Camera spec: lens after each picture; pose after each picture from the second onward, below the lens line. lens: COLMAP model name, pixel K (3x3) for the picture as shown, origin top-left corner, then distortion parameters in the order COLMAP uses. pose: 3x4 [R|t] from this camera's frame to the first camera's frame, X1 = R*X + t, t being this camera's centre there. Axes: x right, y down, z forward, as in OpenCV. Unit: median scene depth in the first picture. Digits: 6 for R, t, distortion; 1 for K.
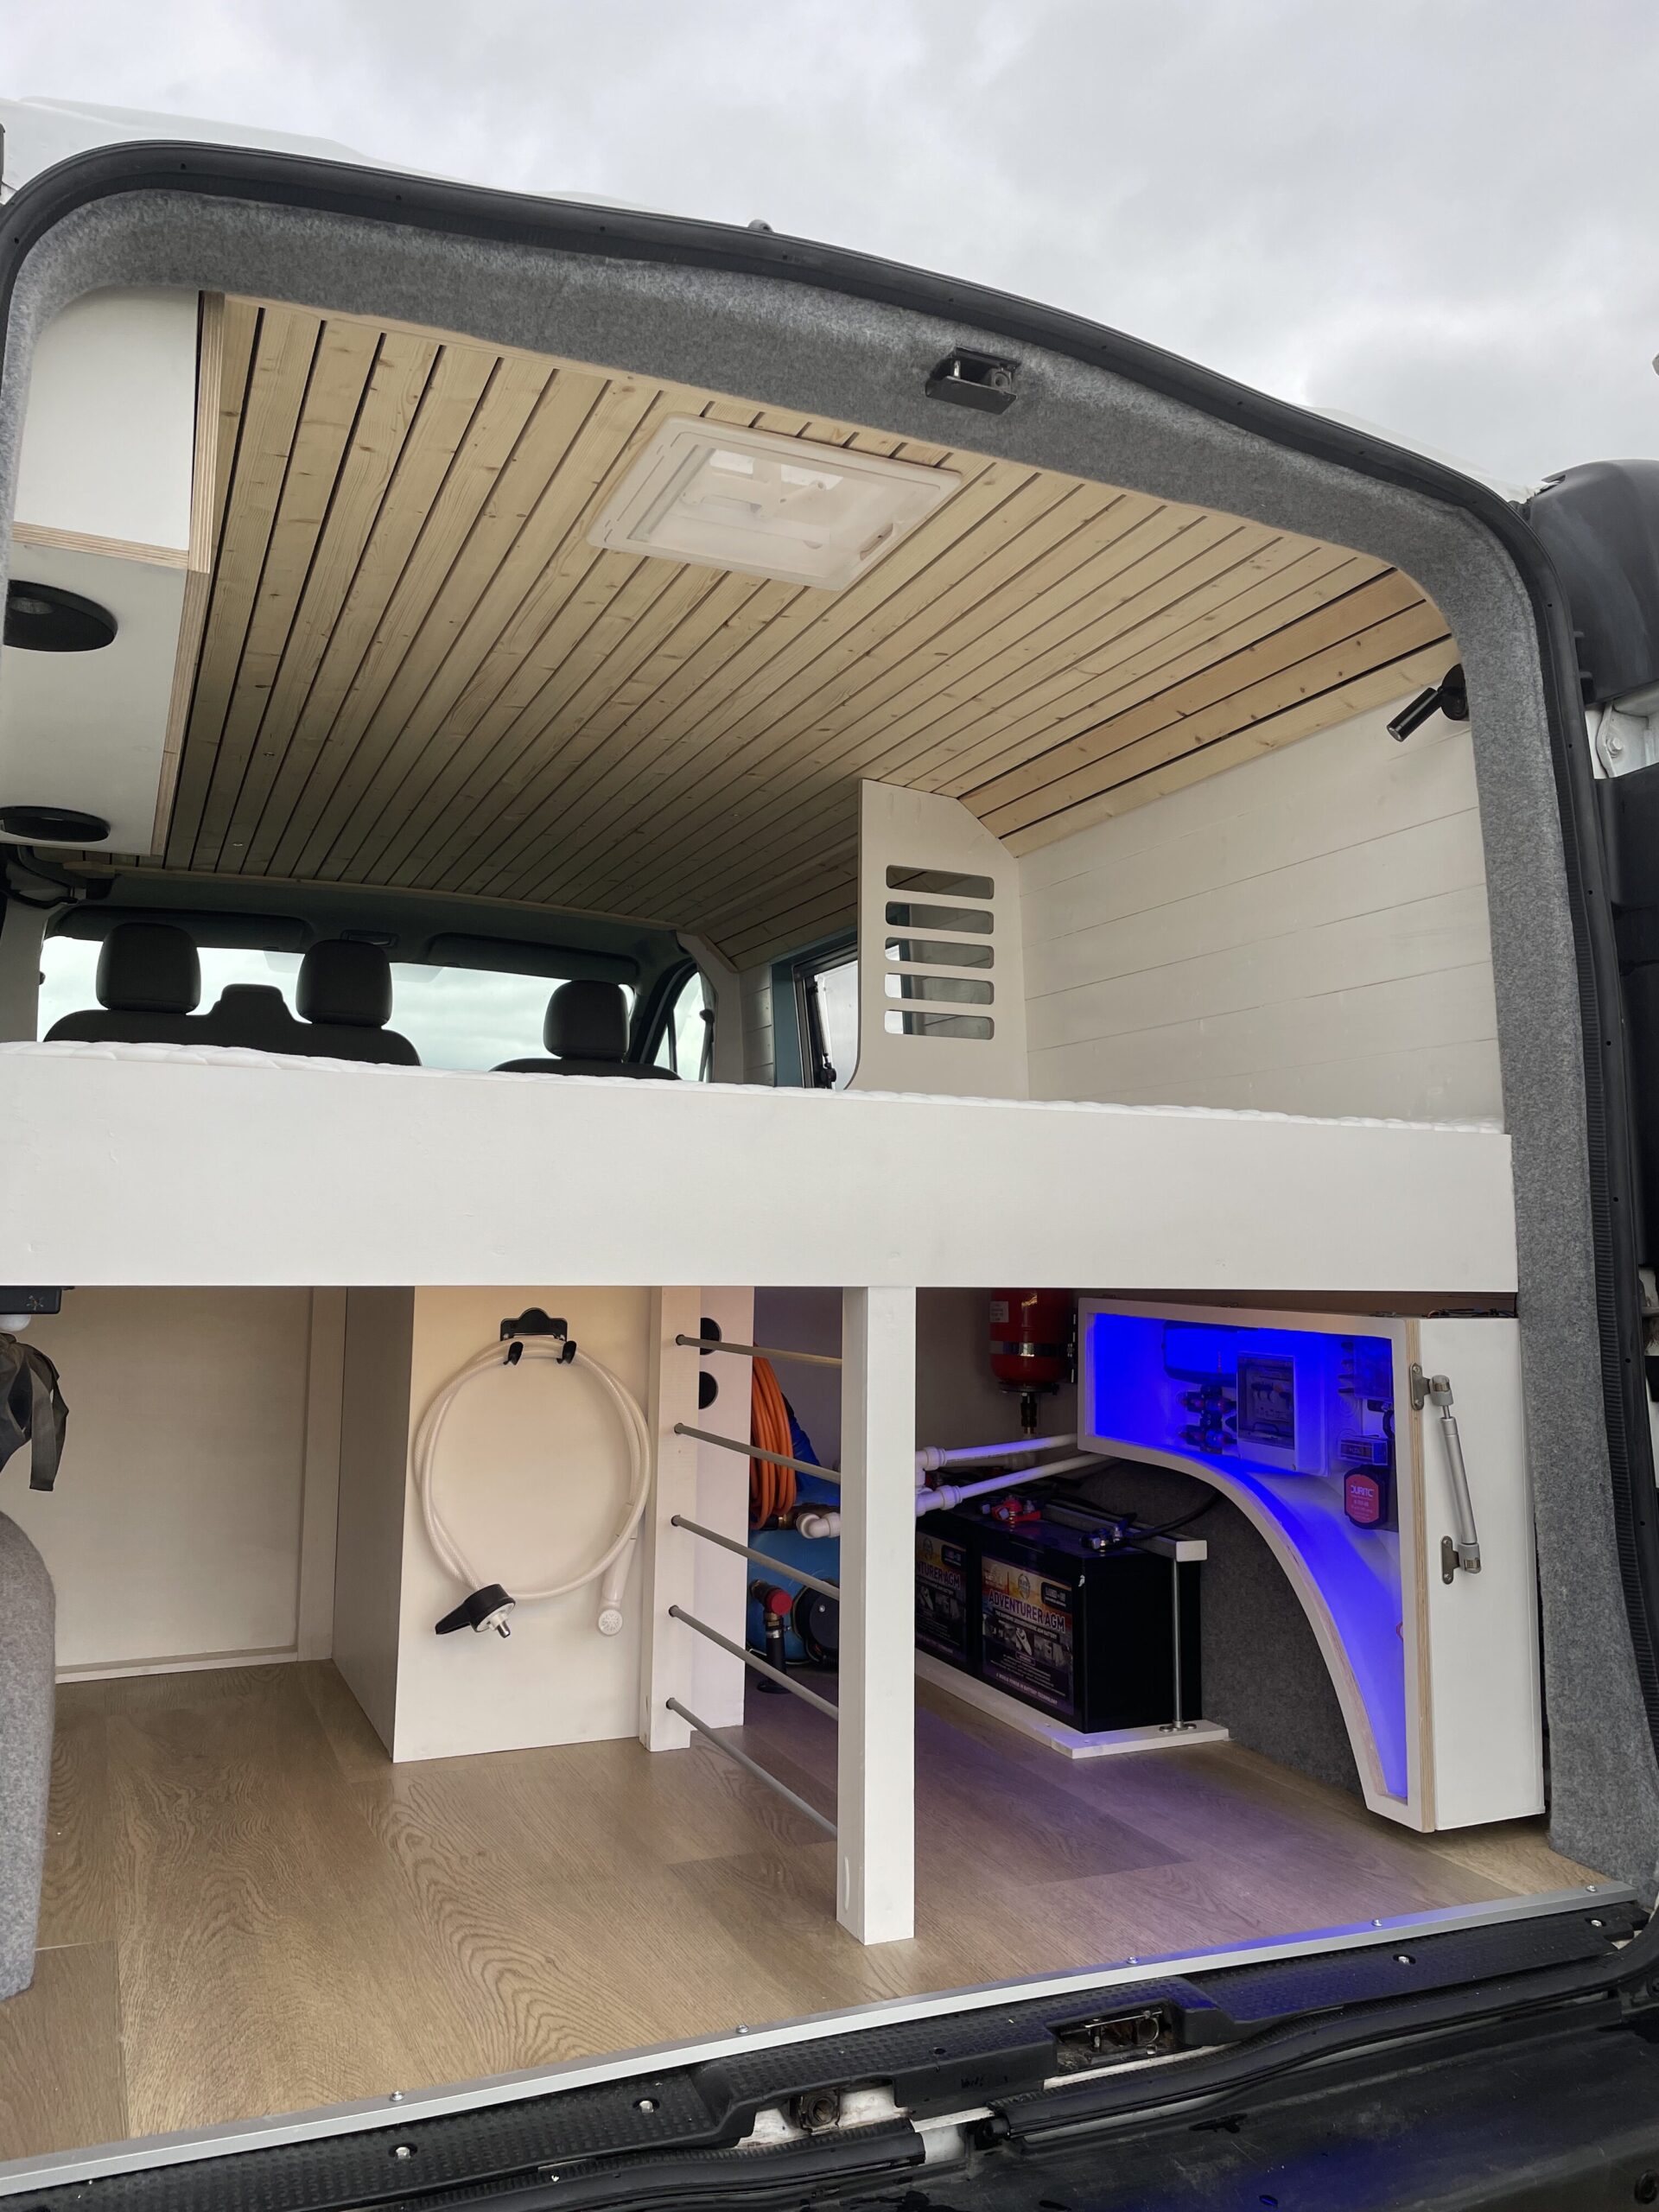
lens RADIAL K [[1663.3, 0, 826.1], [0, 1663.3, 1102.2], [0, 0, 1]] dist [0.079982, -0.112979]
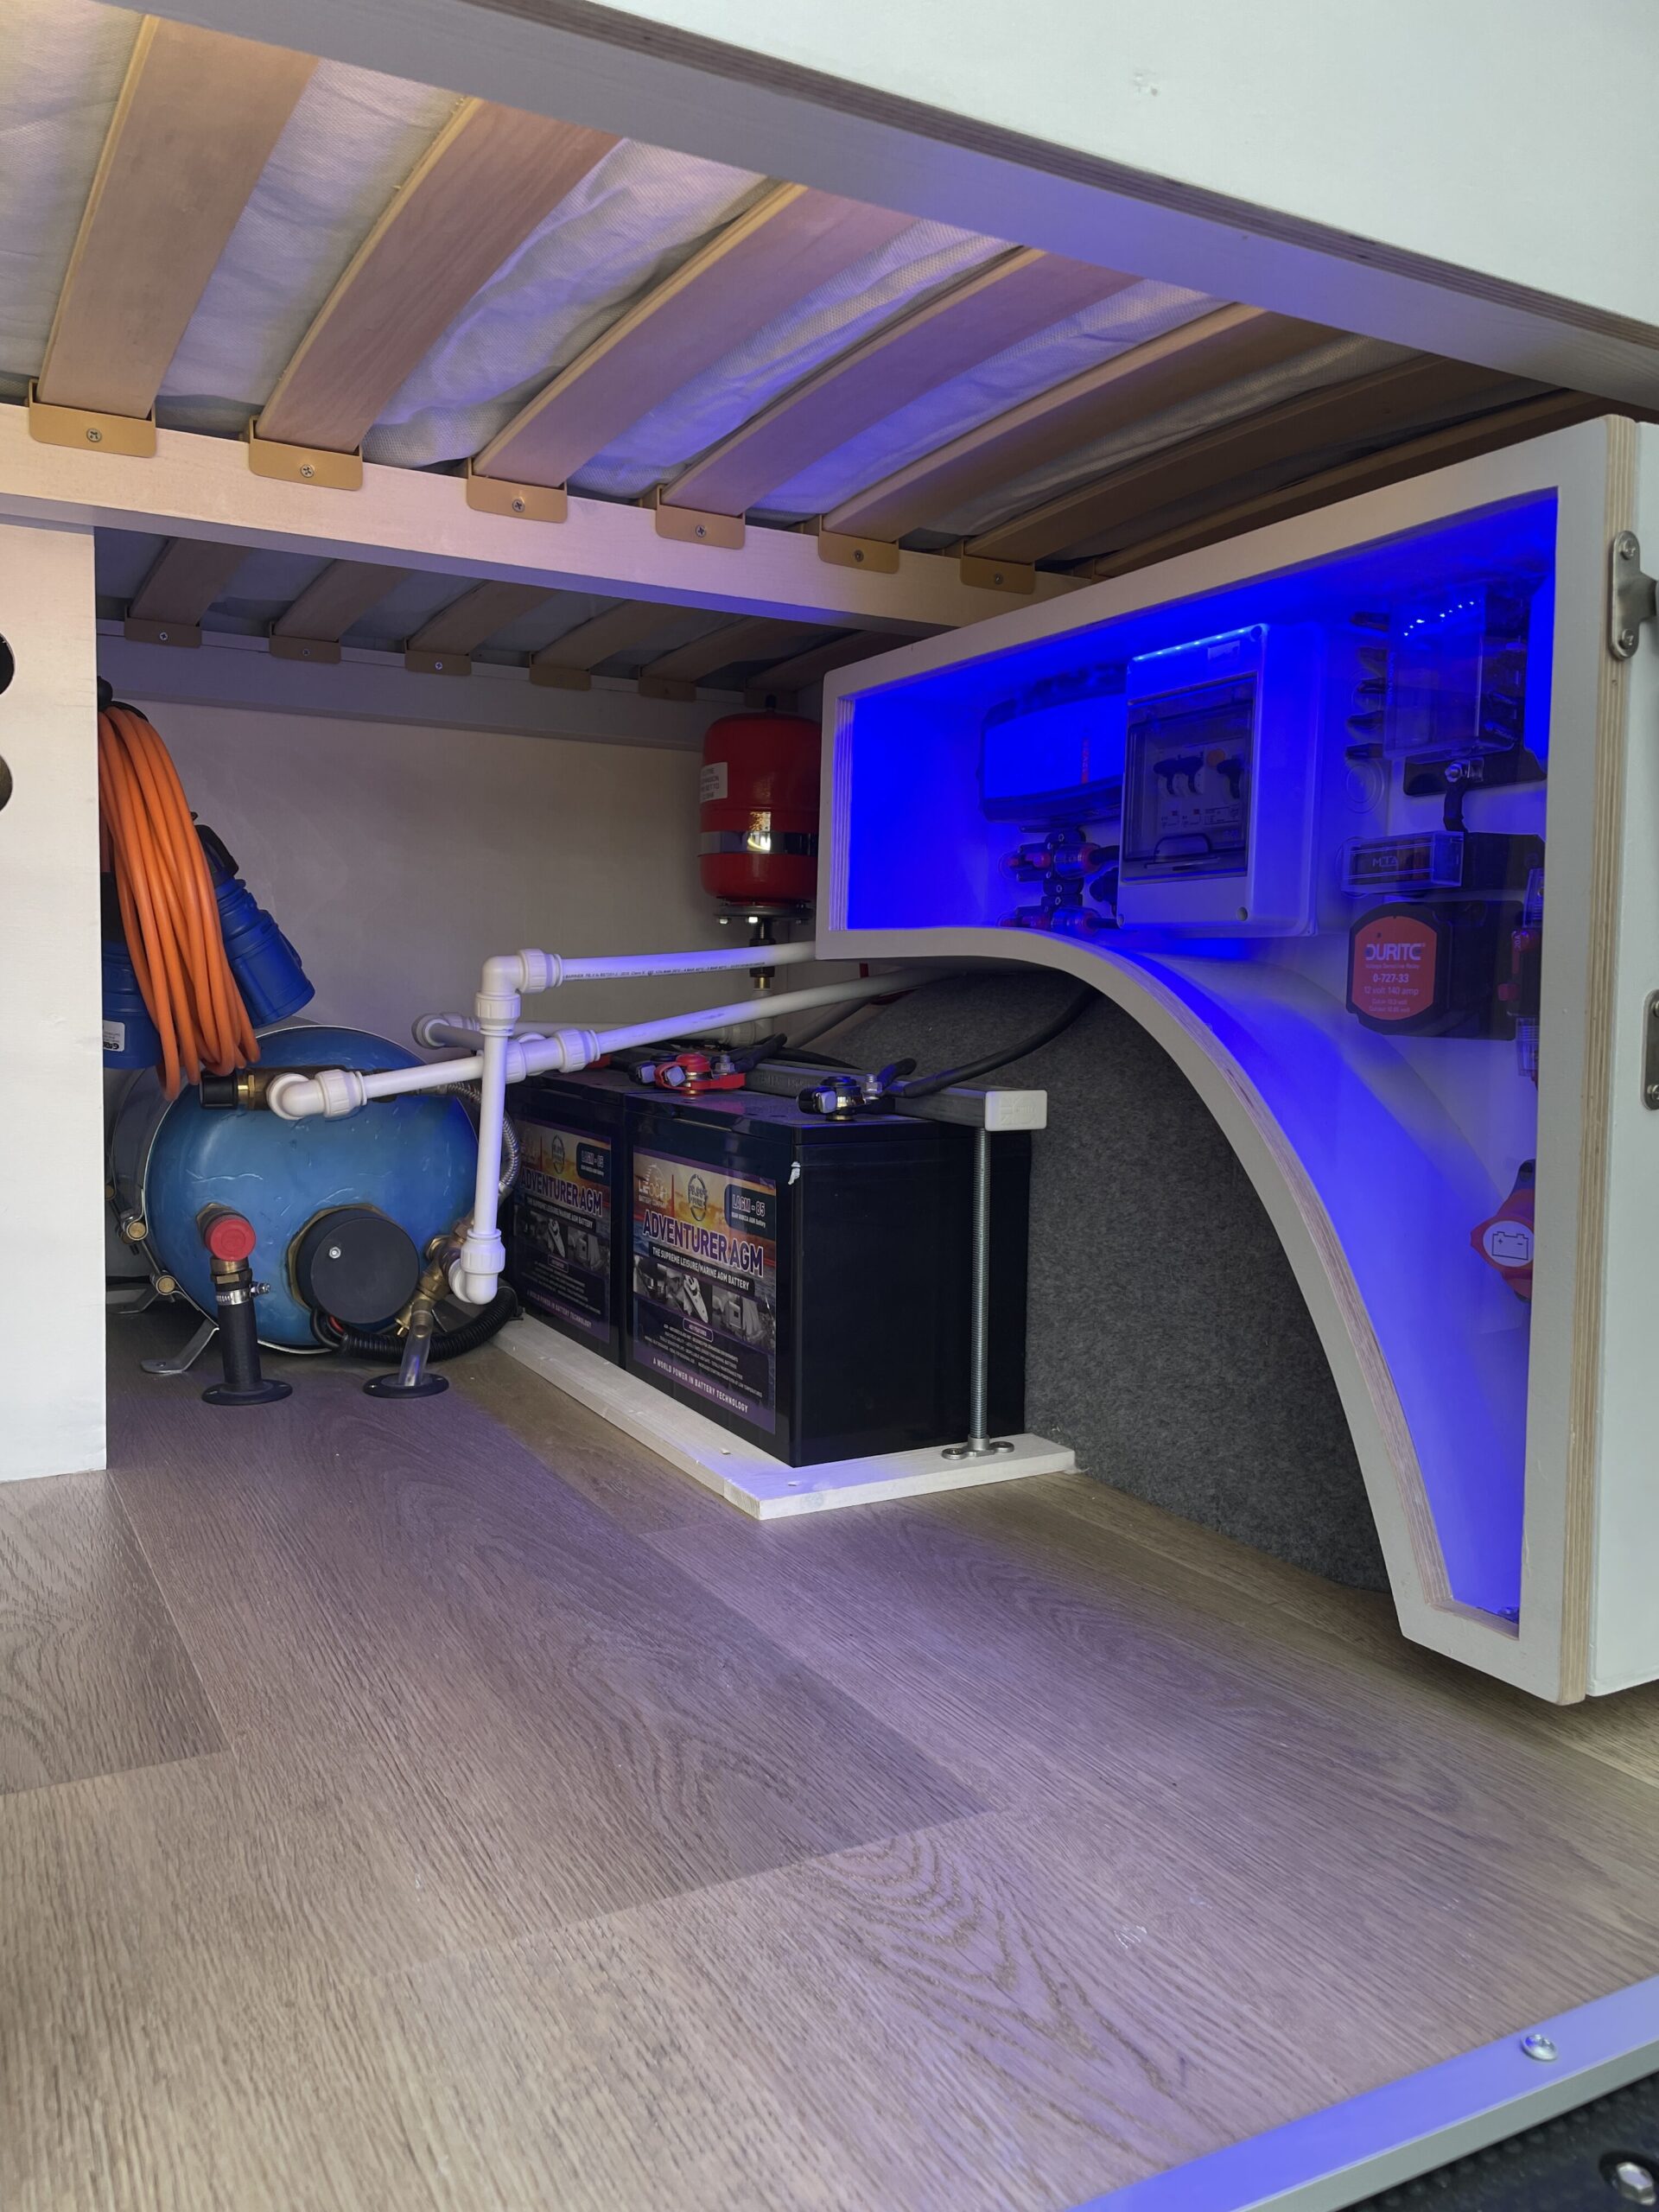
lens RADIAL K [[1663.3, 0, 826.1], [0, 1663.3, 1102.2], [0, 0, 1]] dist [0.079982, -0.112979]
pose [[0.995395, -0.001953, 0.095835, 0.123649], [-0.014030, 0.986057, 0.165813, 0.198037], [-0.094823, -0.166394, 0.981489, 0.563314]]
